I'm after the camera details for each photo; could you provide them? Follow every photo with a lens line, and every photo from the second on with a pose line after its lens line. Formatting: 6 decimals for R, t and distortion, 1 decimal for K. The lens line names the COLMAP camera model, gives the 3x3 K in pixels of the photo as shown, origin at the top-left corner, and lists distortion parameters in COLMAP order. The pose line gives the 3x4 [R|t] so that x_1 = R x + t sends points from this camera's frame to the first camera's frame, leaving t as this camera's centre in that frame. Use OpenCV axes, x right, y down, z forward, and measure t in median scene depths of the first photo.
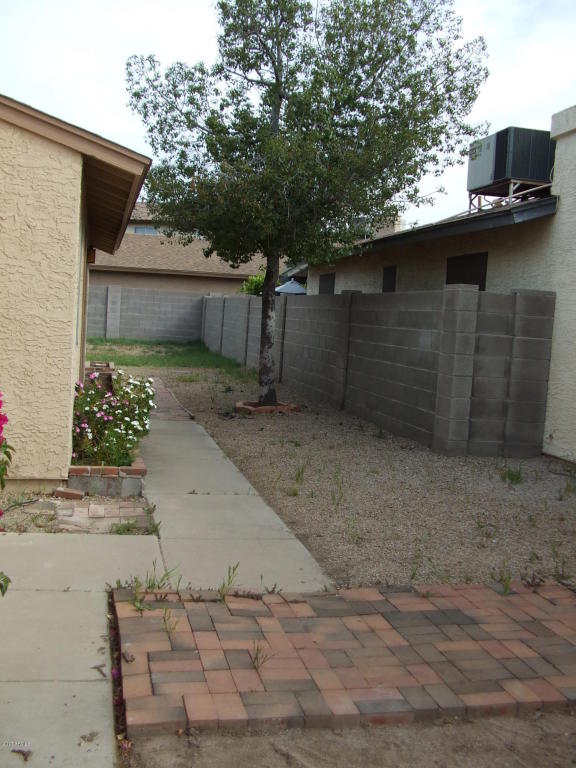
lens RADIAL K [[870.5, 0, 290.3], [0, 870.5, 382.4], [0, 0, 1]] dist [-0.083465, 0.000000]
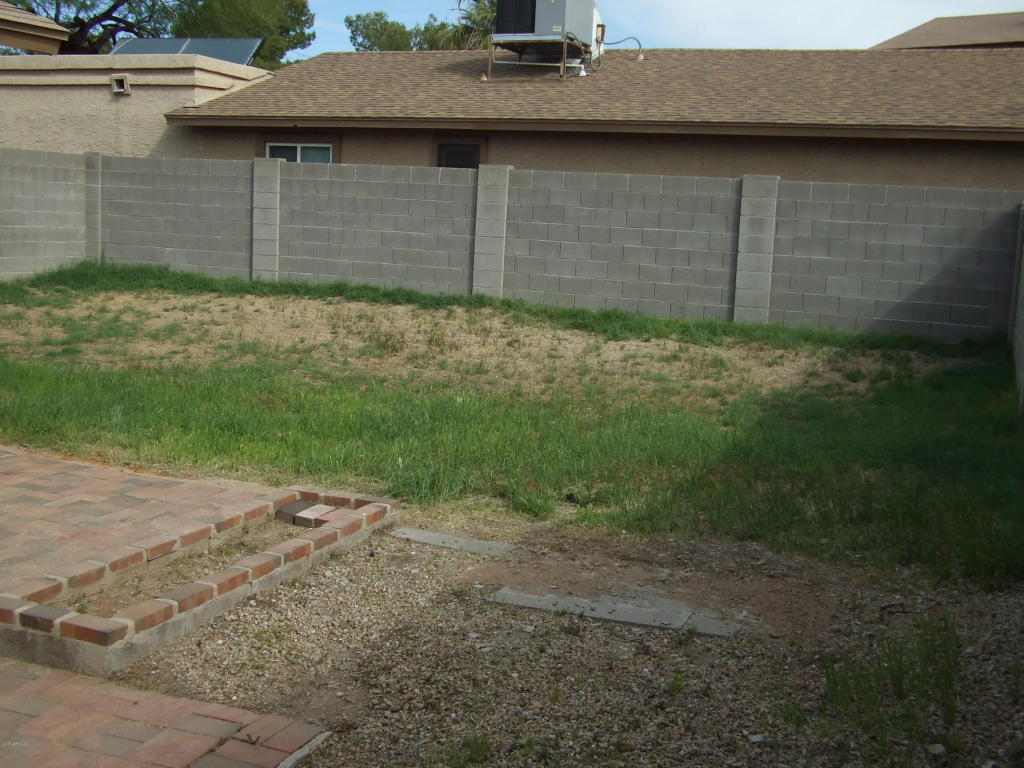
lens RADIAL K [[1160.7, 0, 516.8], [0, 1160.7, 386.5], [0, 0, 1]] dist [-0.083465, 0.000000]
pose [[0.826800, 0.058757, -0.559419, -0.015096], [-0.035734, 0.998007, 0.052008, -0.047715], [0.561360, -0.023010, 0.827252, 0.564108]]
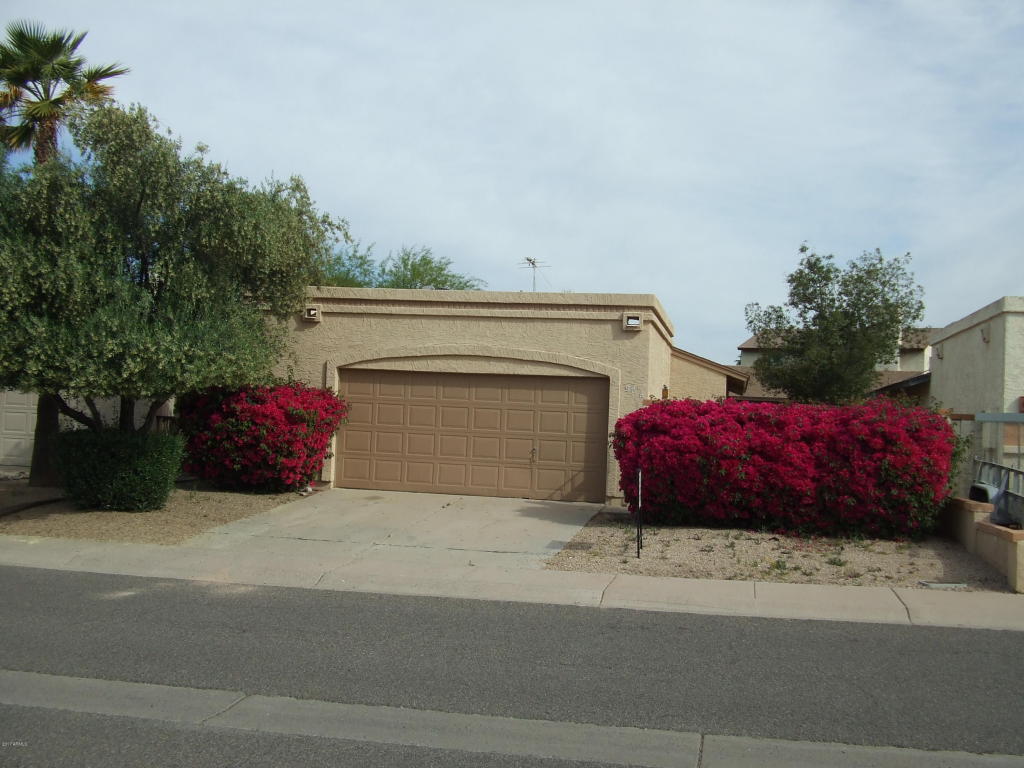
lens RADIAL K [[1160.7, 0, 513.0], [0, 1160.7, 382.8], [0, 0, 1]] dist [-0.083465, 0.000000]
pose [[0.916617, -0.038628, -0.397895, 0.583817], [-0.008567, 0.993194, -0.116156, 0.197820], [0.399674, 0.109880, 0.910048, -2.546504]]
